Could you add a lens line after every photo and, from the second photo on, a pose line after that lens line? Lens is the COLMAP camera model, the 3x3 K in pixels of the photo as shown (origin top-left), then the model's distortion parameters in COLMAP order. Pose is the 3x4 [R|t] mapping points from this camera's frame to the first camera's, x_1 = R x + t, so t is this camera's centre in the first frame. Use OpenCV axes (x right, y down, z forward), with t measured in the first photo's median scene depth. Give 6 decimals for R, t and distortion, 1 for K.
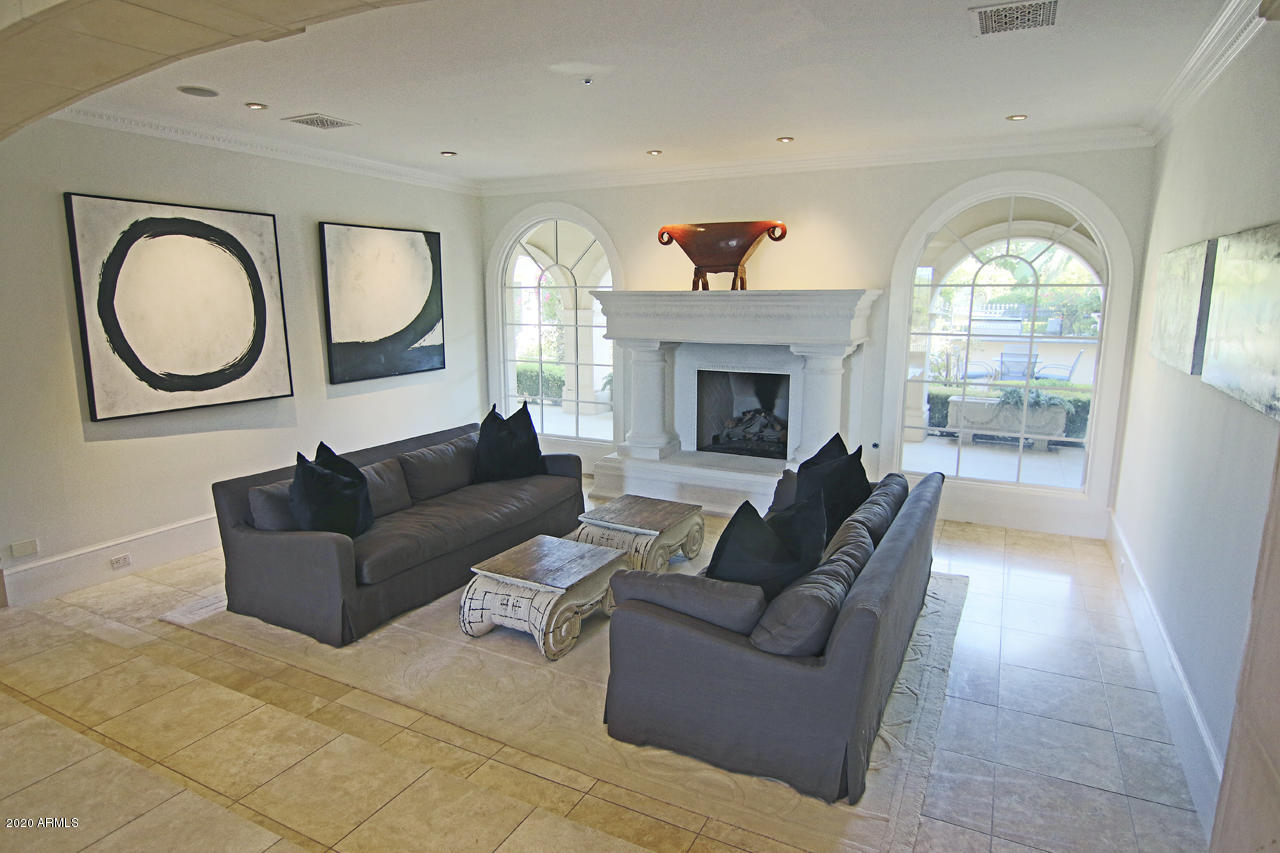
lens RADIAL K [[722.3, 0, 642.9], [0, 722.3, 428.2], [0, 0, 1]] dist [0.000128, -0.018564]
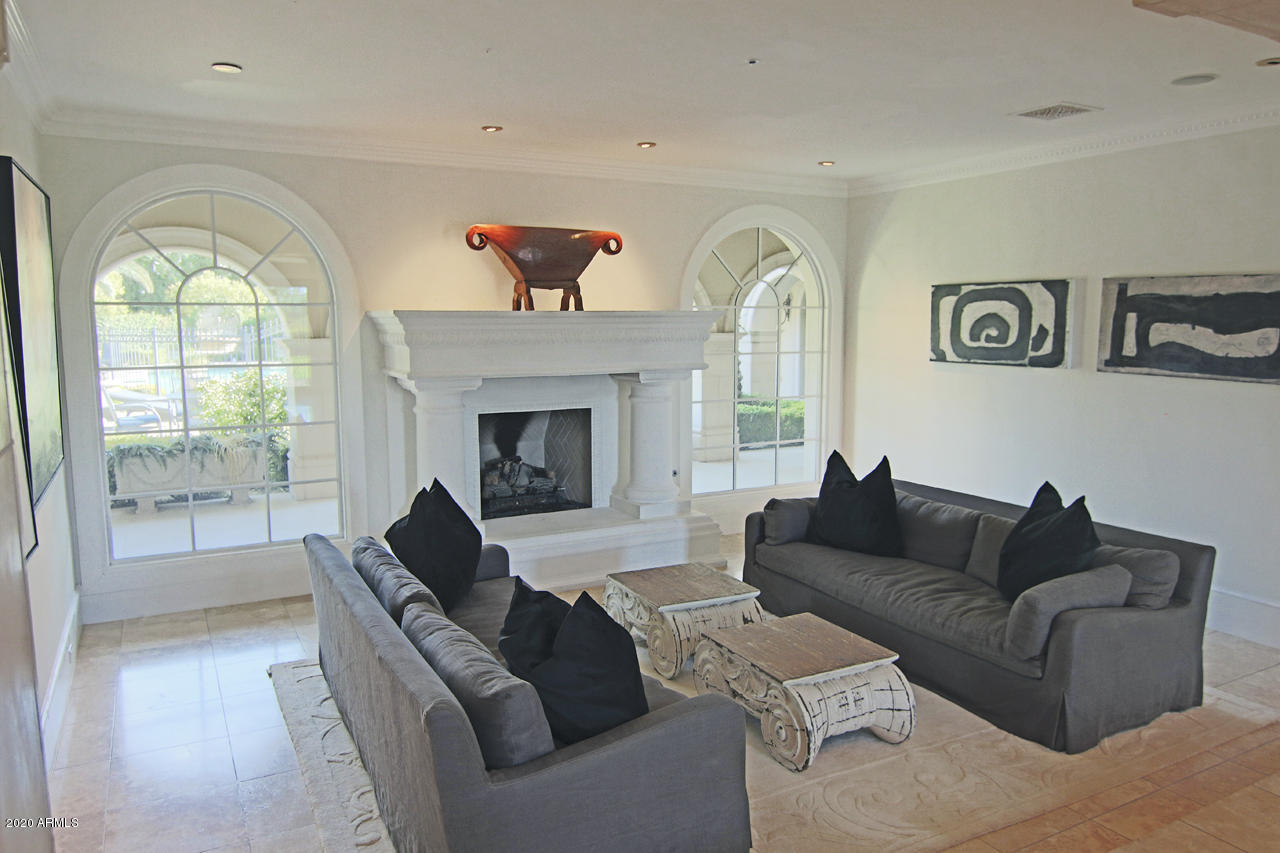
lens RADIAL K [[892.2, 0, 642.6], [0, 892.2, 429.3], [0, 0, 1]] dist [0.005536, -0.023511]
pose [[0.560412, -0.105118, 0.821516, -0.668669], [0.150713, 0.988295, 0.023647, -0.067939], [-0.814386, 0.110561, 0.569695, 0.363245]]
